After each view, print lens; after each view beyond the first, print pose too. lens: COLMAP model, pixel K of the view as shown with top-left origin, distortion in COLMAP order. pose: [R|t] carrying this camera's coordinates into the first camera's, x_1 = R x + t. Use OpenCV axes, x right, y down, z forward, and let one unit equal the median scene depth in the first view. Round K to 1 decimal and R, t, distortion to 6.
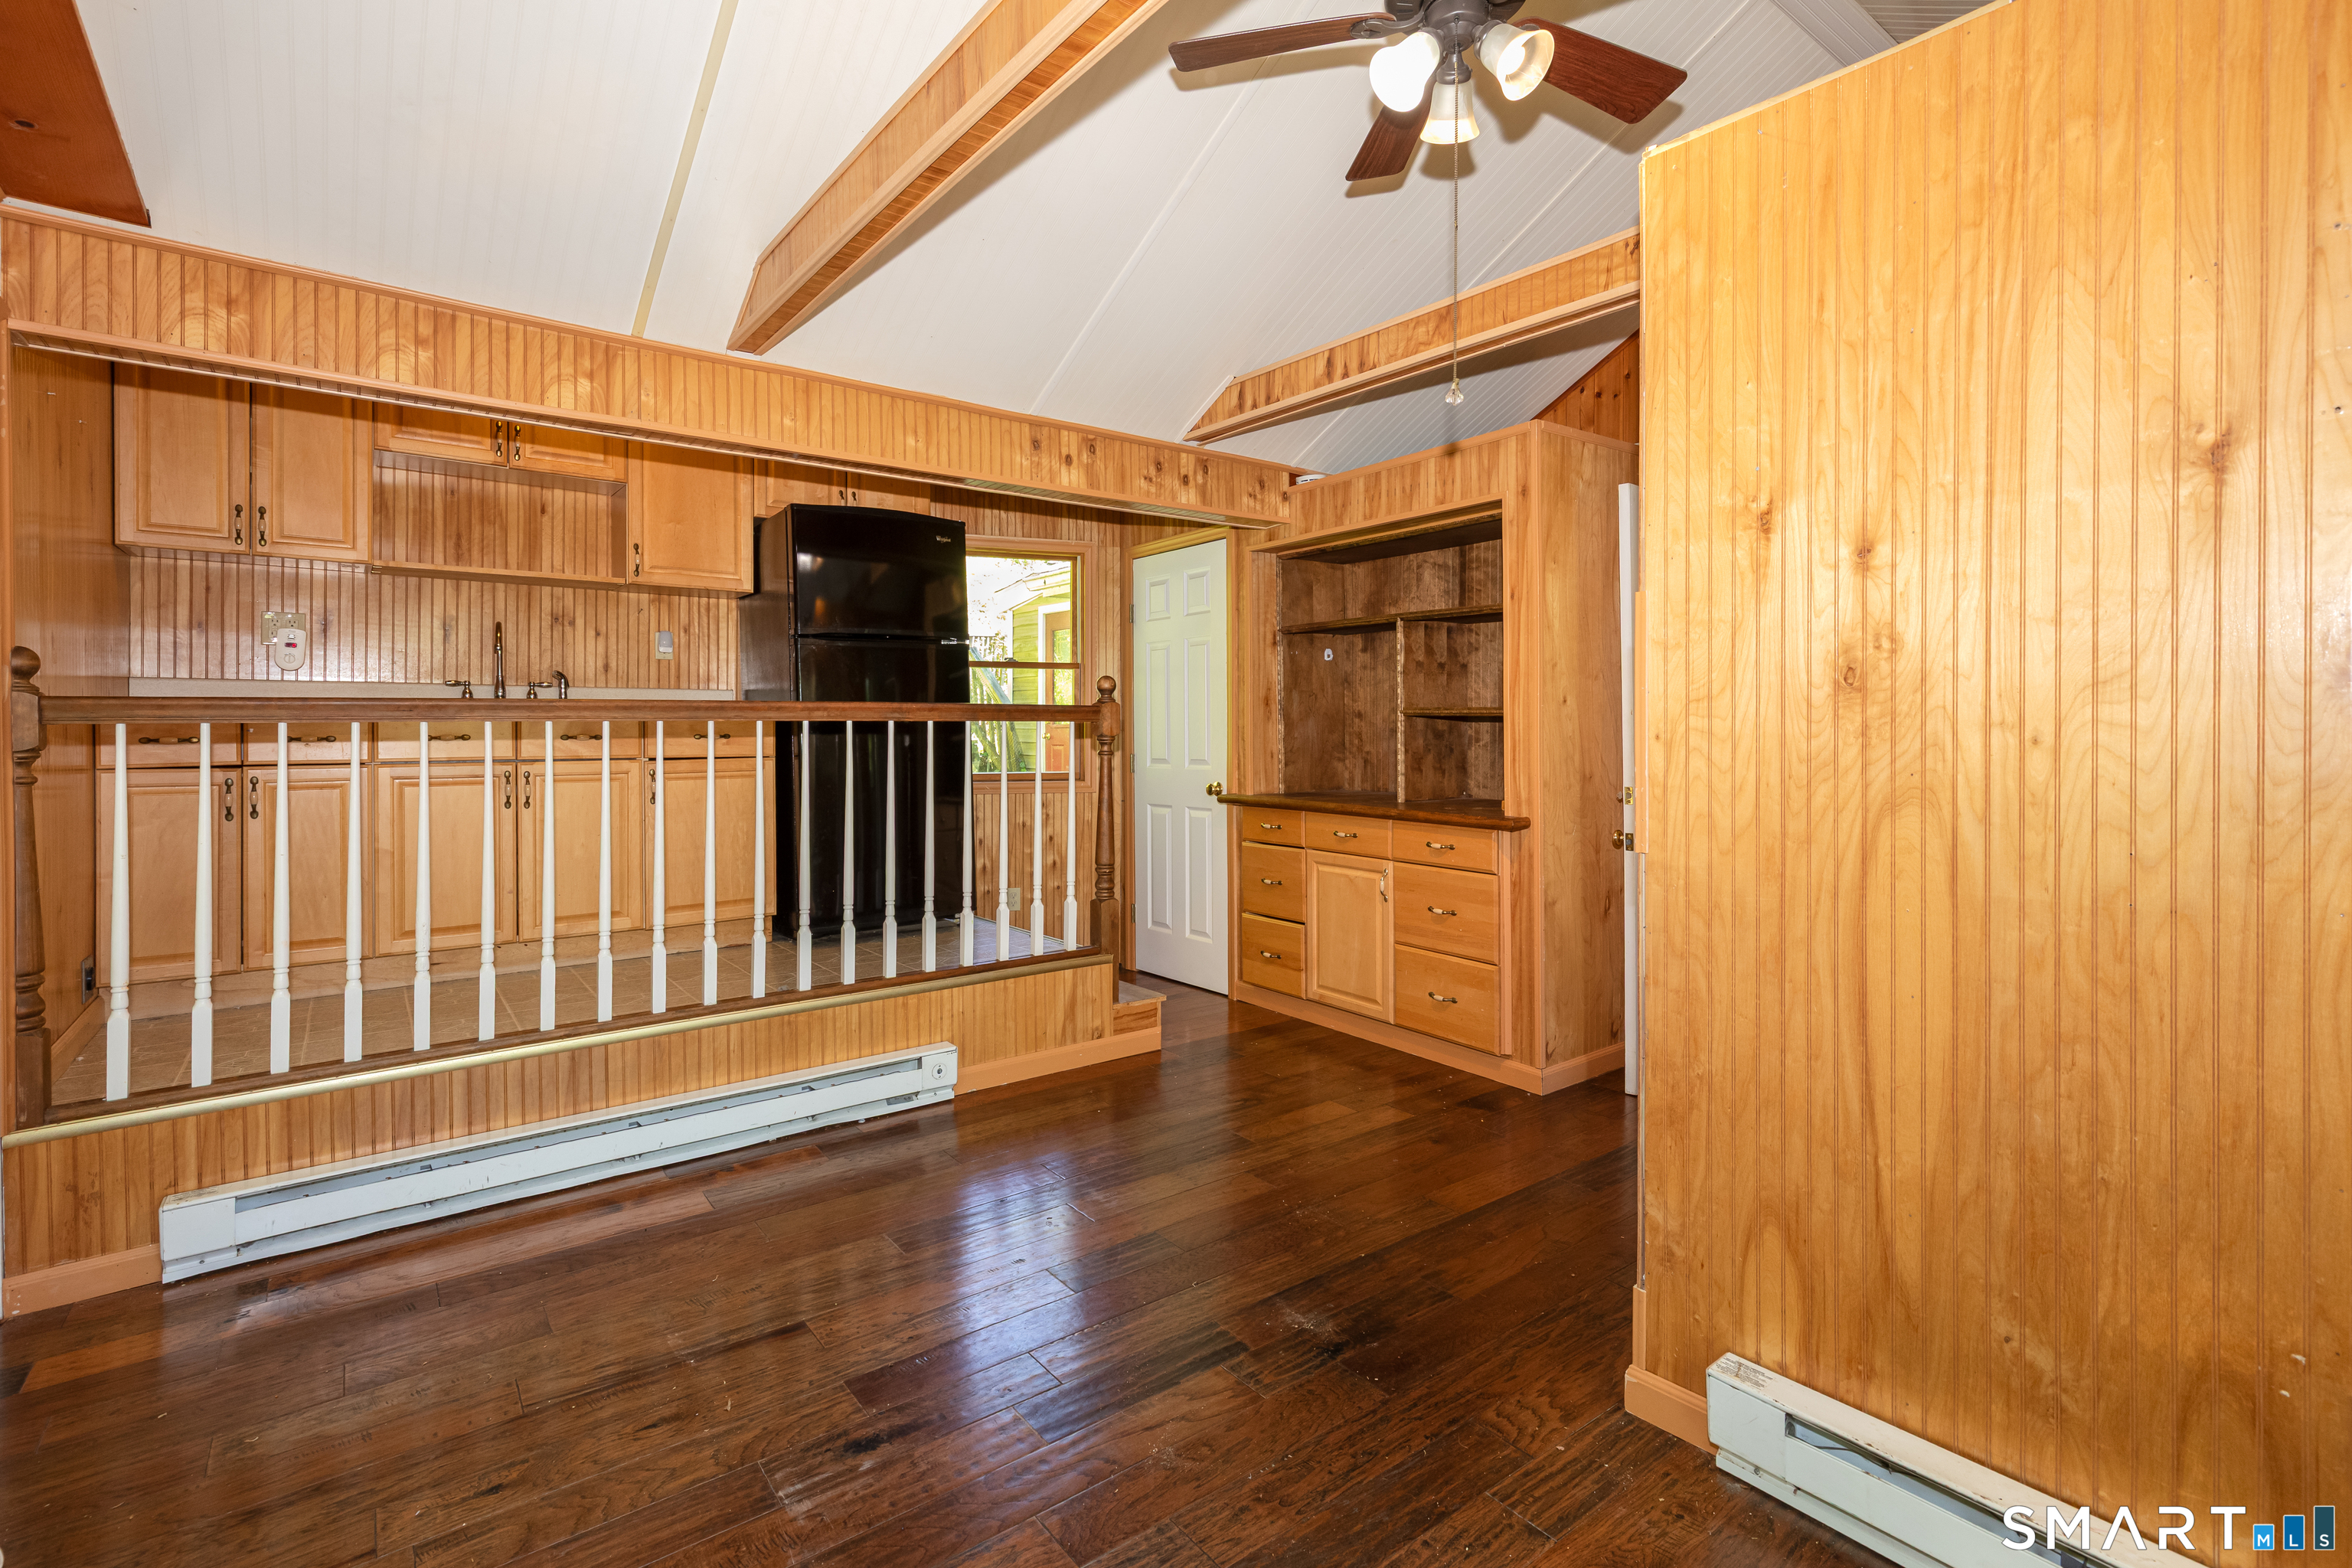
lens RADIAL K [[1071.2, 0, 1186.6], [0, 1071.2, 749.2], [0, 0, 1]] dist [-0.000030, -0.000189]
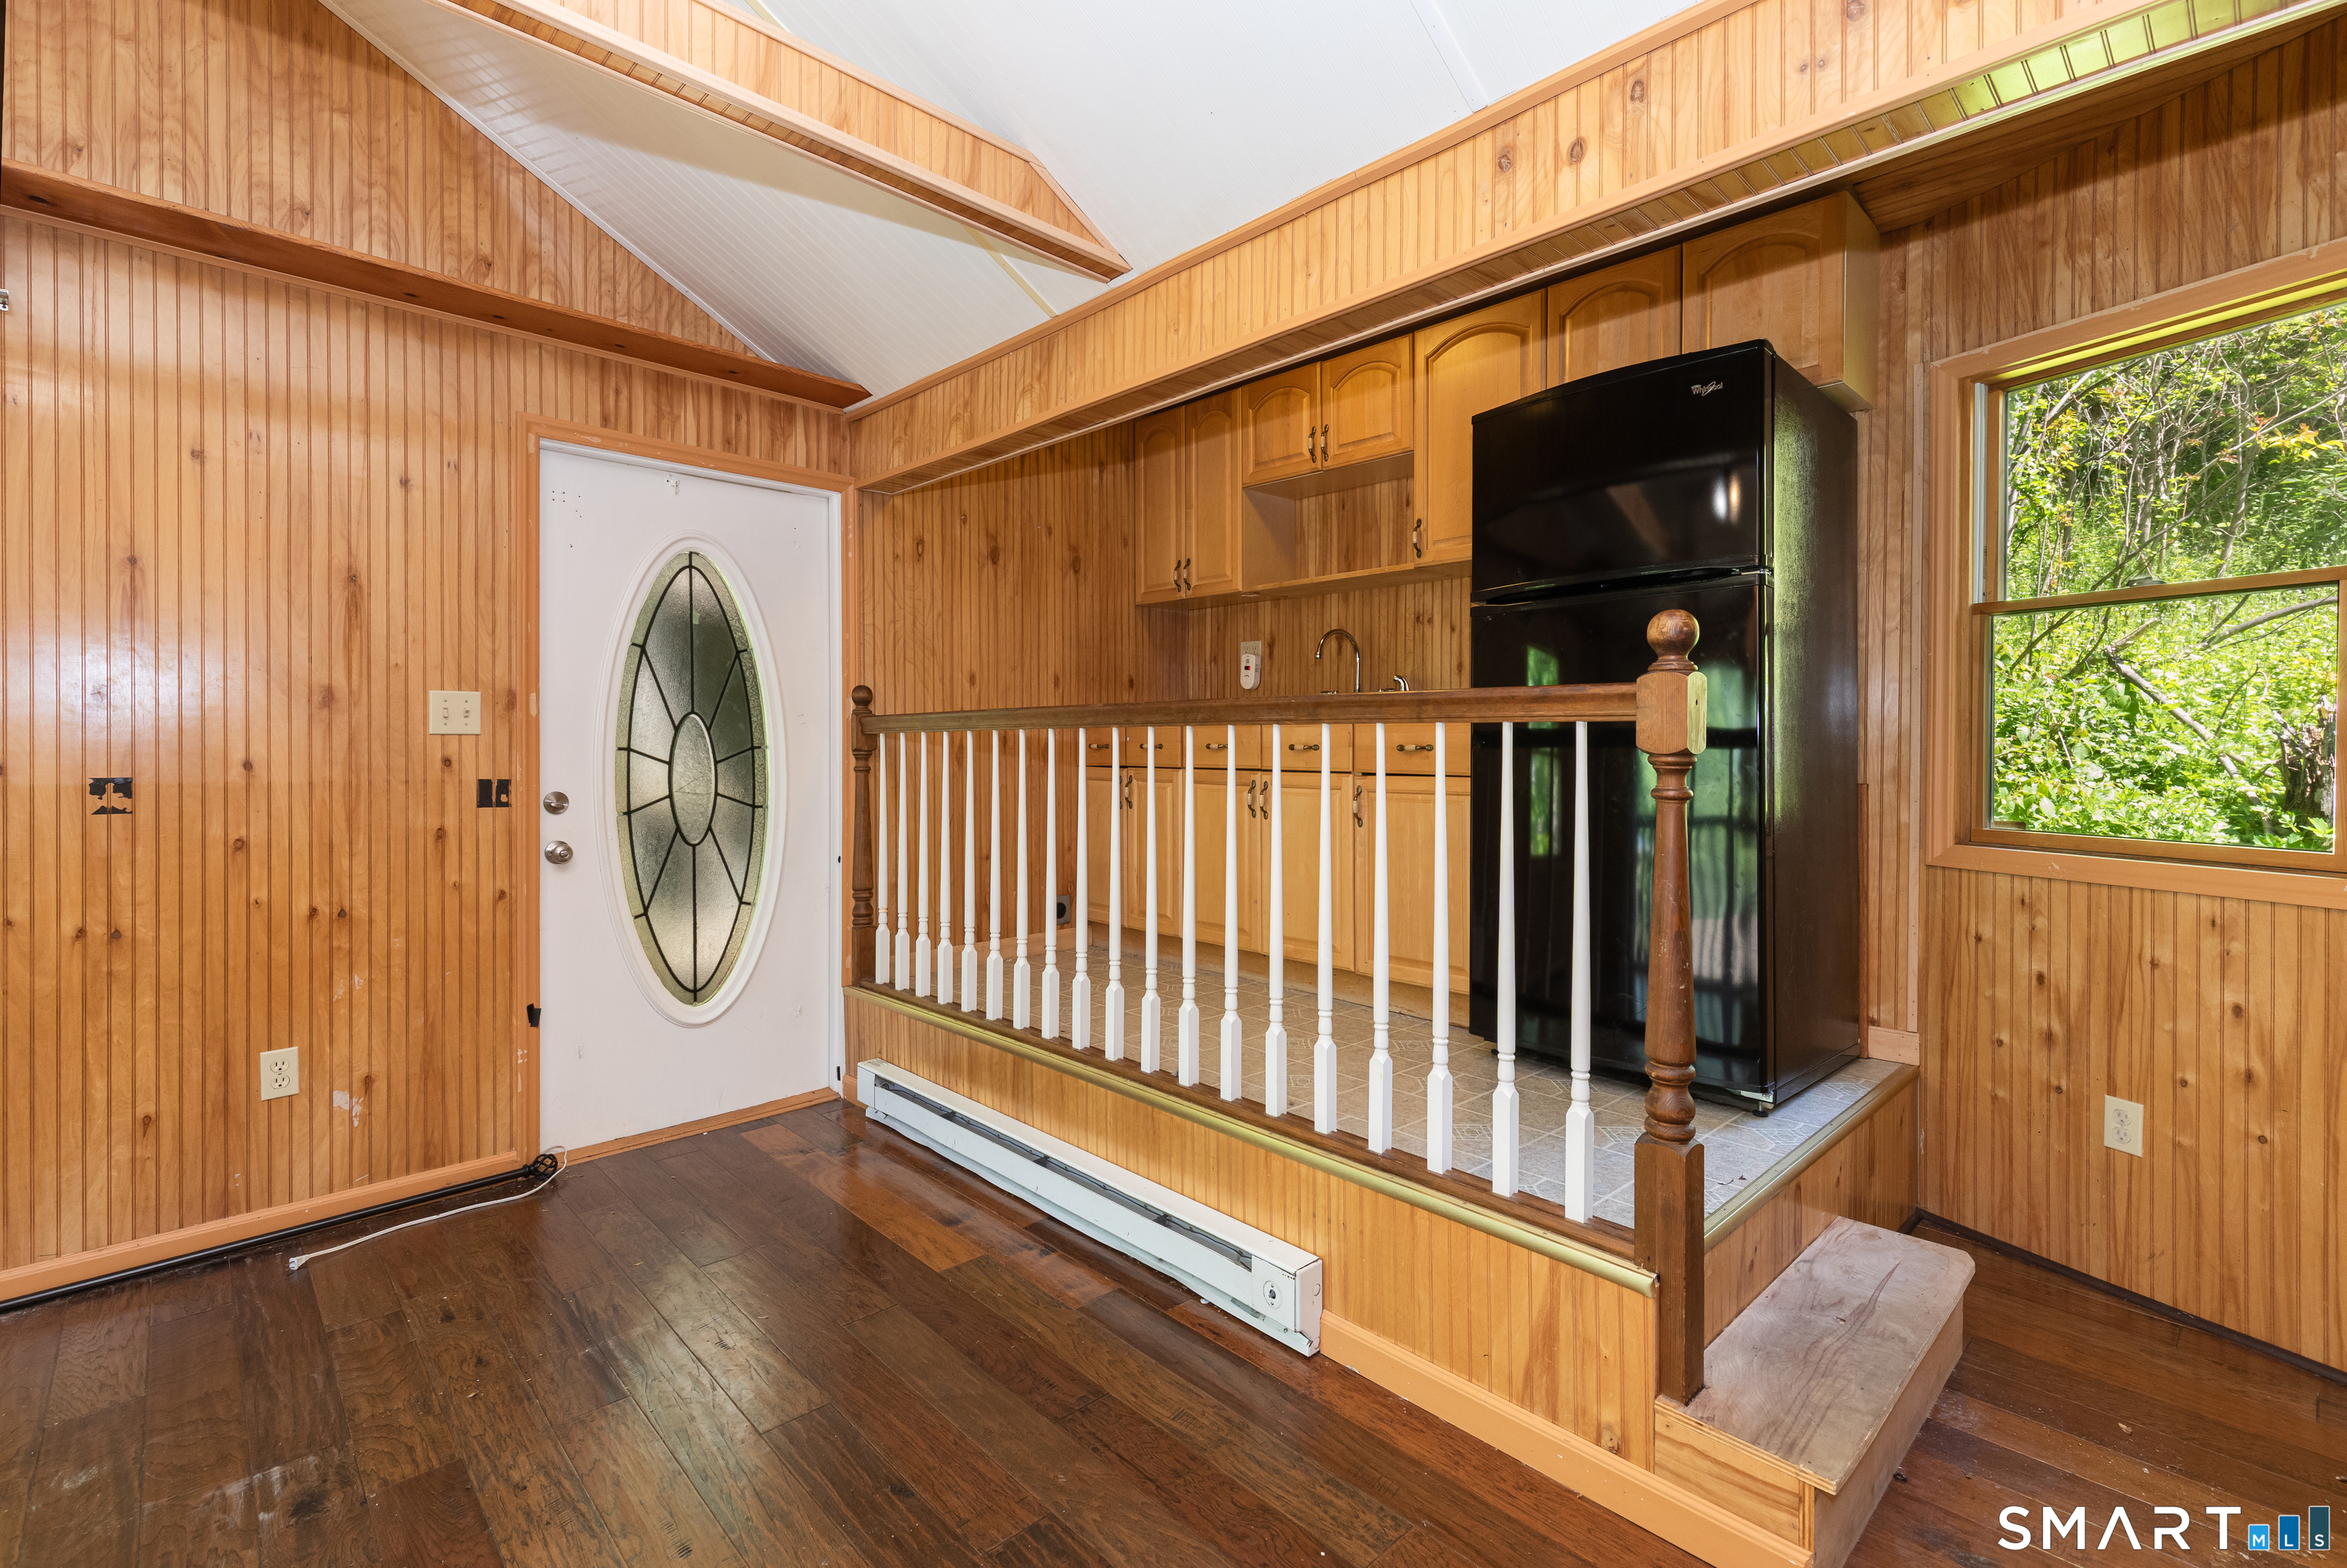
lens RADIAL K [[1068.7, 0, 1184.1], [0, 1068.7, 749.3], [0, 0, 1]] dist [-0.000030, -0.000189]
pose [[0.101493, 0.008295, -0.994802, 0.337438], [-0.021864, 0.999742, 0.006105, -0.012556], [0.994596, 0.021131, 0.101648, 0.806814]]
